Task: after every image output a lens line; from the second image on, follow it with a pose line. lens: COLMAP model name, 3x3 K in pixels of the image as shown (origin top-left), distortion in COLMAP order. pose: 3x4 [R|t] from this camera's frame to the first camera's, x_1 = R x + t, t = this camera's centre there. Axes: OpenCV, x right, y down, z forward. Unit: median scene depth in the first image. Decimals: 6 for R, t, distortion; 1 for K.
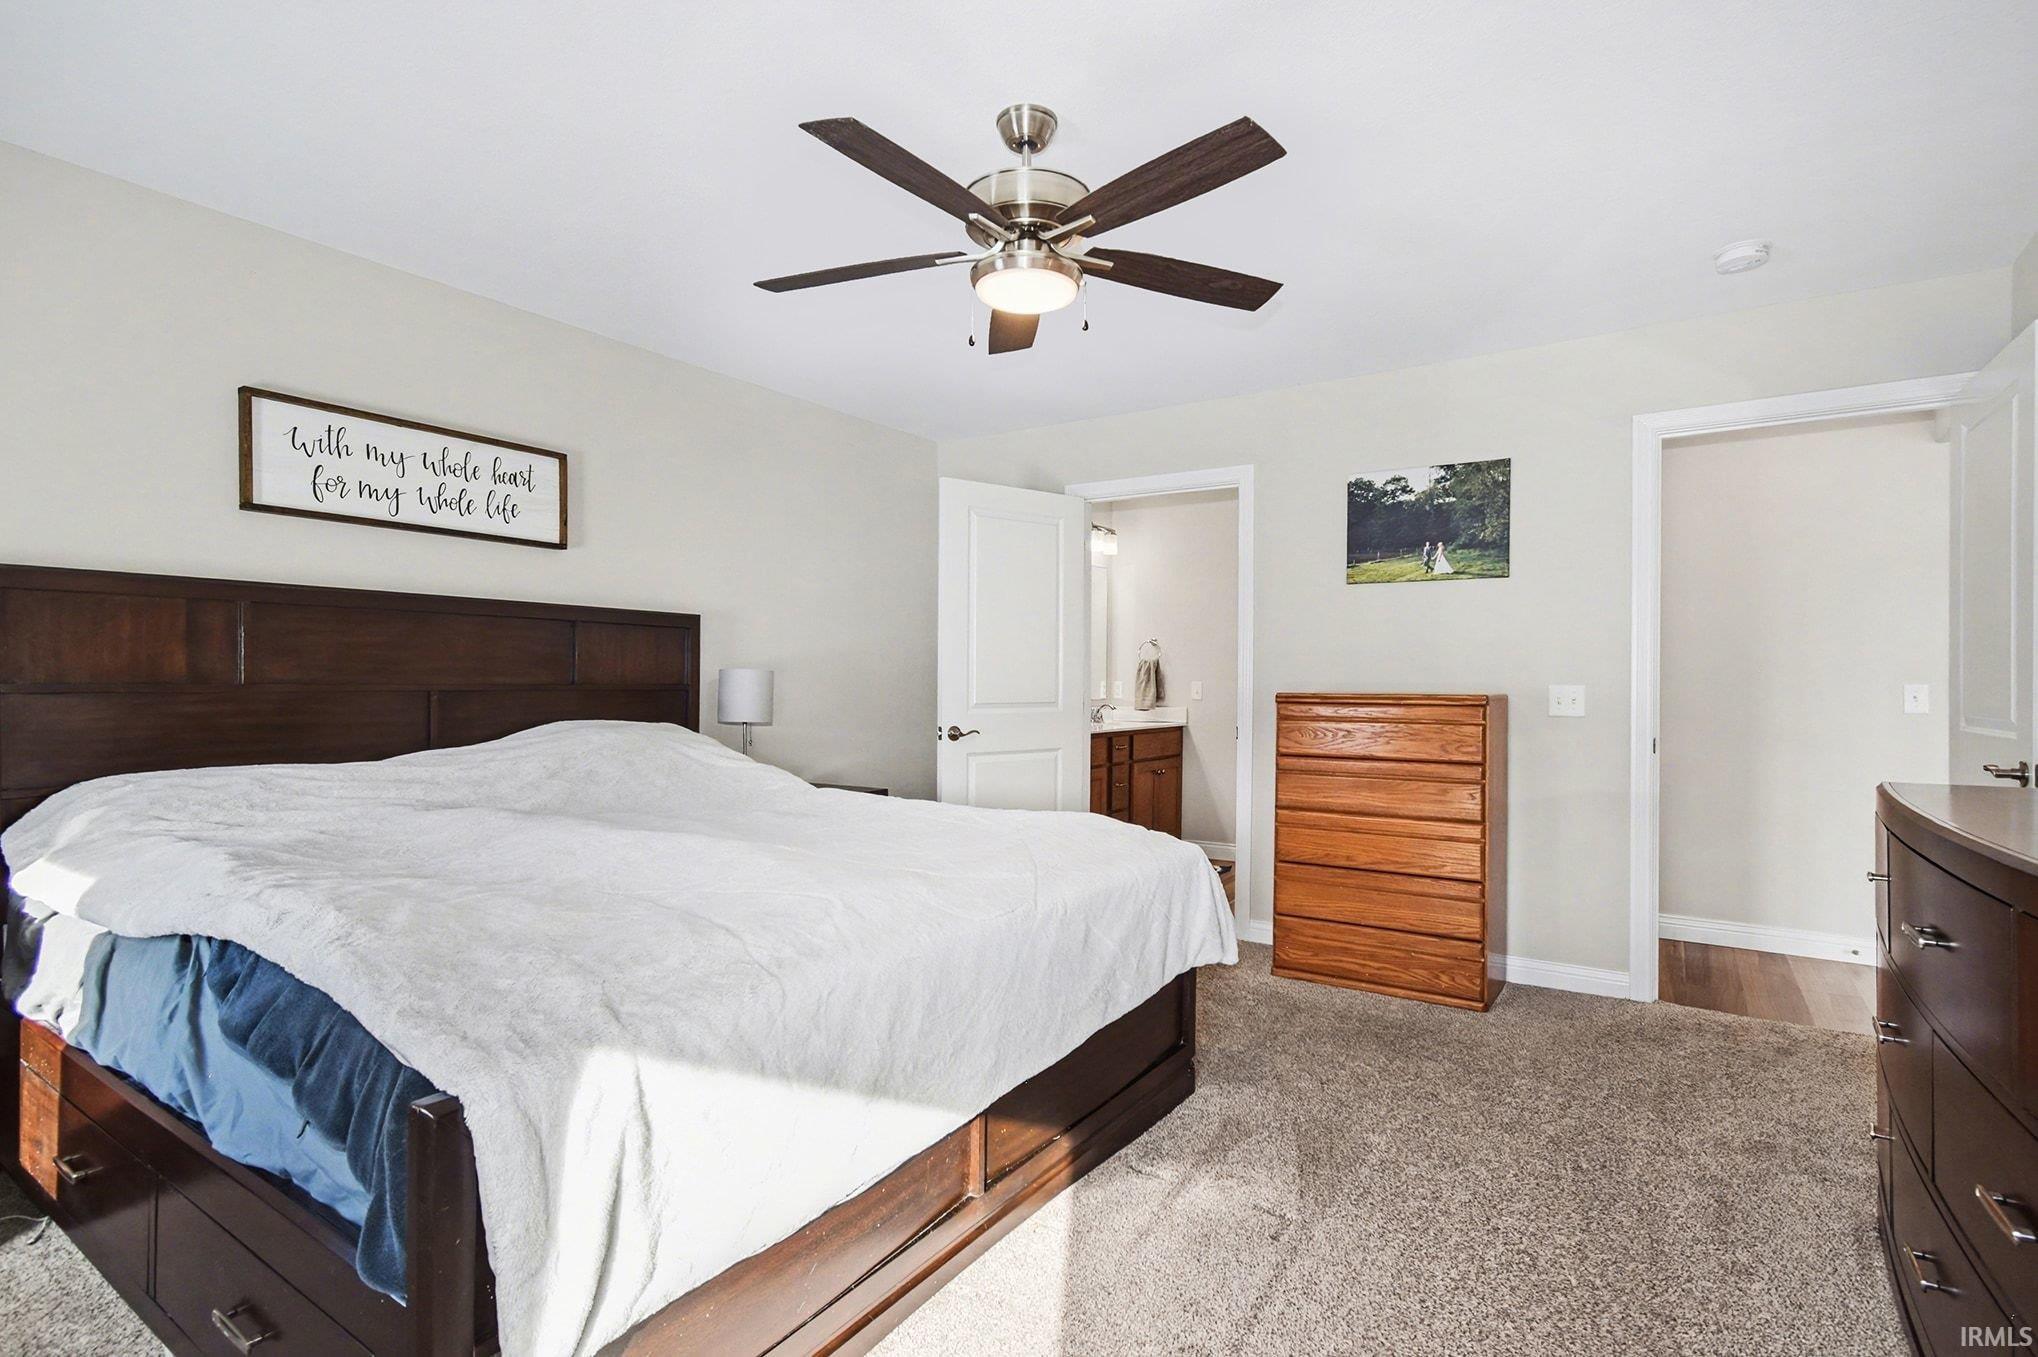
lens RADIAL K [[960.9, 0, 1016.0], [0, 960.9, 676.8], [0, 0, 1]] dist [0.000647, 0.000386]
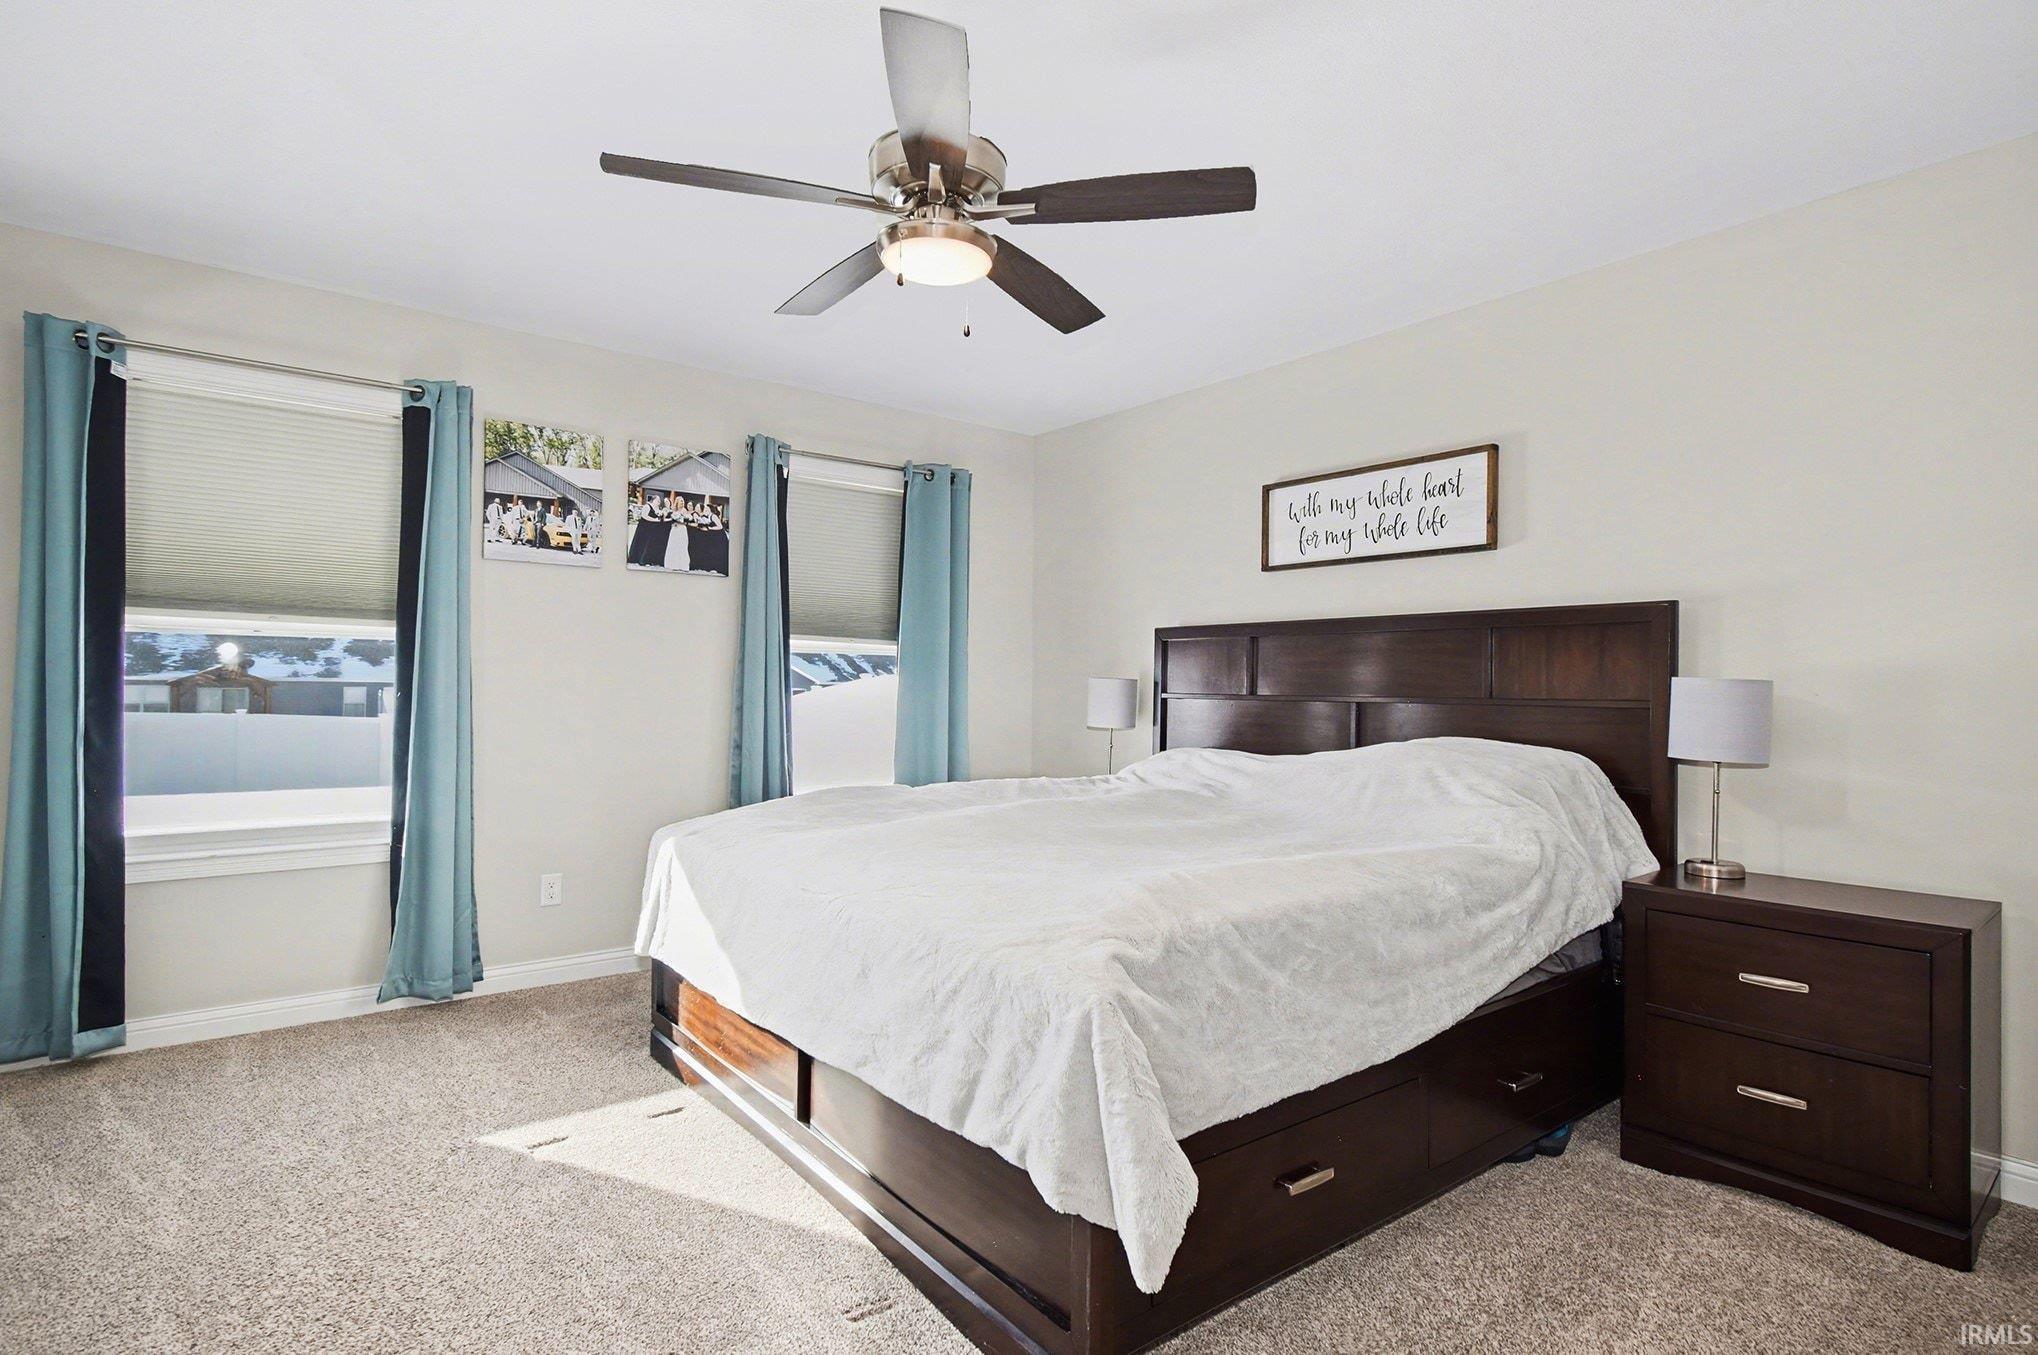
lens RADIAL K [[1042.9, 0, 1011.6], [0, 1042.9, 680.7], [0, 0, 1]] dist [-0.024428, 0.000041]
pose [[-0.317274, -0.010101, -0.948280, 0.658213], [-0.001771, 0.999948, -0.010059, 0.001900], [0.948332, -0.001512, -0.317275, 0.969268]]
